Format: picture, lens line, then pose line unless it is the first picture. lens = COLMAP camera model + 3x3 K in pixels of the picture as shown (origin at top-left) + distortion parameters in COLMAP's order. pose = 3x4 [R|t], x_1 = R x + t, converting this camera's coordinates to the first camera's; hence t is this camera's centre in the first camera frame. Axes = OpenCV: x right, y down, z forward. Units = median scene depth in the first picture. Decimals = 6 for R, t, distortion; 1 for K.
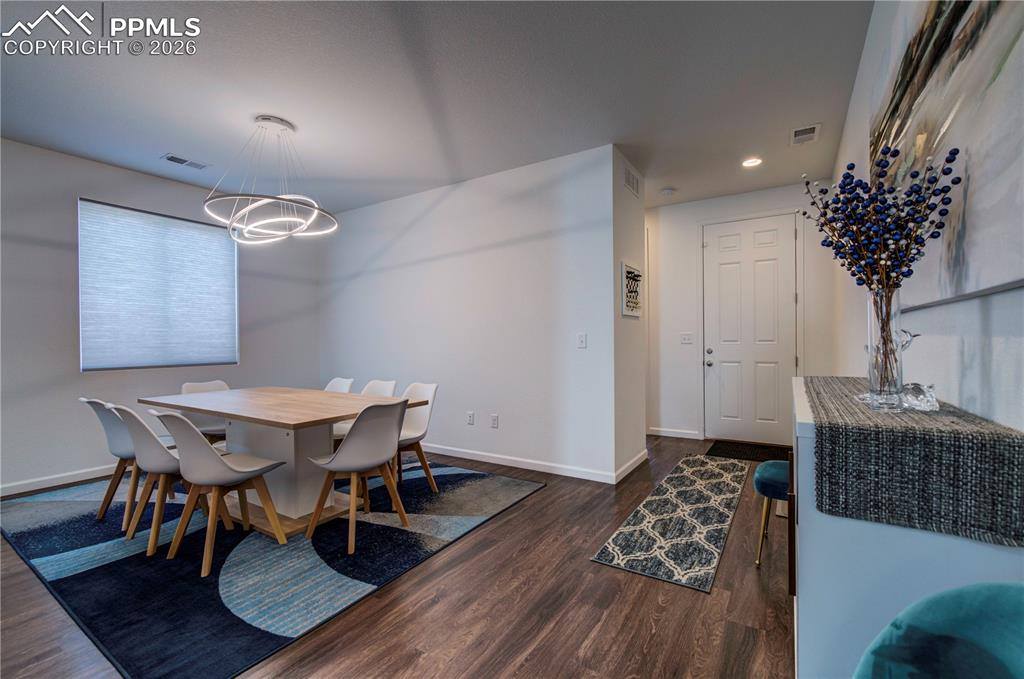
lens RADIAL K [[406.7, 0, 523.7], [0, 406.7, 340.6], [0, 0, 1]] dist [0.000486, 0.000019]
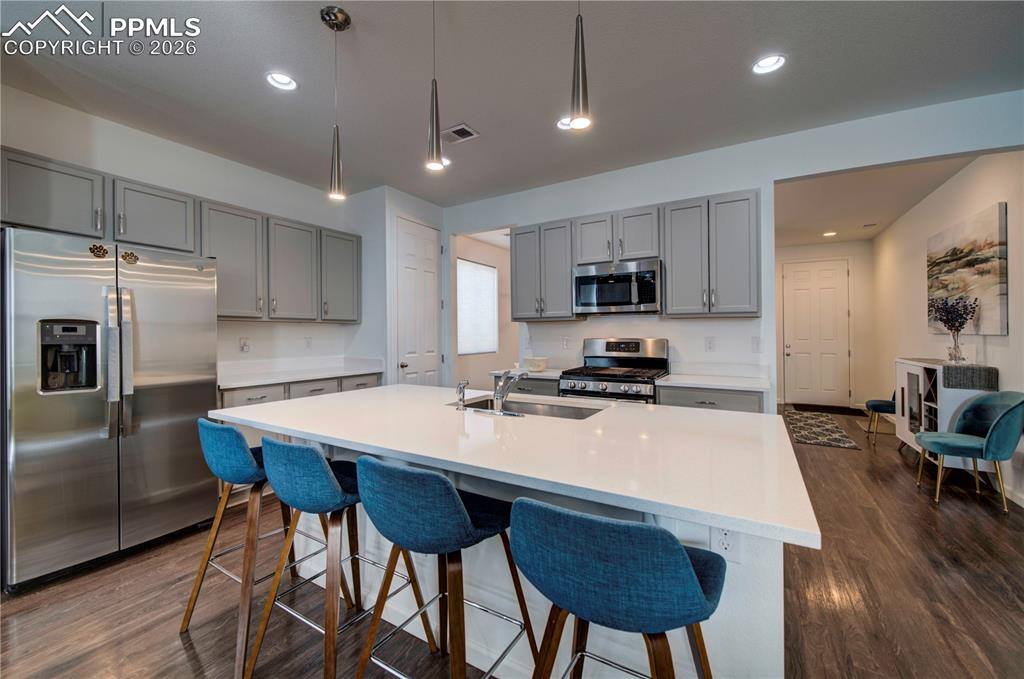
lens RADIAL K [[414.3, 0, 504.4], [0, 414.3, 335.7], [0, 0, 1]] dist [-0.001533, -0.000016]
pose [[0.999246, 0.006603, 0.038263, -3.287120], [-0.006899, 0.999947, 0.007604, -0.089066], [-0.038211, -0.007862, 0.999239, -2.541326]]
